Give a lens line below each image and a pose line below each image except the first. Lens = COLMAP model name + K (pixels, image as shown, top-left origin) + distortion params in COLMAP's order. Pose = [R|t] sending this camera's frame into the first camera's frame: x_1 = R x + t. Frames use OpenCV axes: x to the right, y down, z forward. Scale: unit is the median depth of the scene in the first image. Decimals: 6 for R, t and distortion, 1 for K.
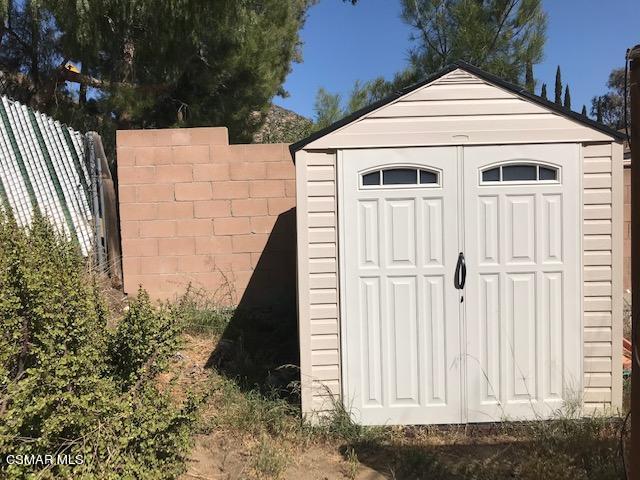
lens RADIAL K [[531.1, 0, 320.8], [0, 531.1, 229.1], [0, 0, 1]] dist [0.015745, 0.001300]
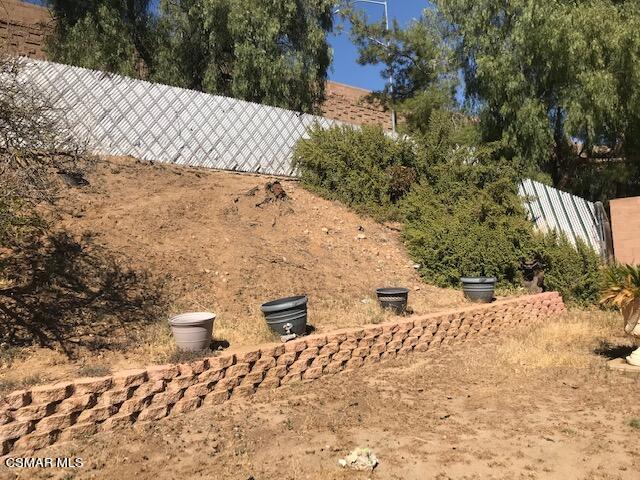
lens RADIAL K [[531.1, 0, 320.8], [0, 531.1, 229.1], [0, 0, 1]] dist [0.015745, 0.001300]
pose [[0.632622, -0.049194, -0.772897, 0.573011], [0.005012, 0.998220, -0.059433, 0.062164], [0.774445, 0.033725, 0.631742, -1.345298]]
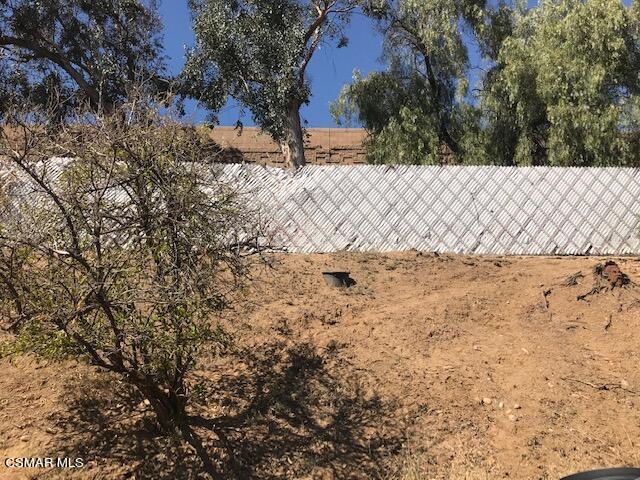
lens RADIAL K [[531.1, 0, 320.8], [0, 531.1, 229.1], [0, 0, 1]] dist [0.015745, 0.001300]
pose [[0.041850, -0.245759, -0.968427, 0.272480], [-0.008733, 0.969149, -0.246320, 0.030343], [0.999086, 0.018765, 0.038413, -1.031910]]
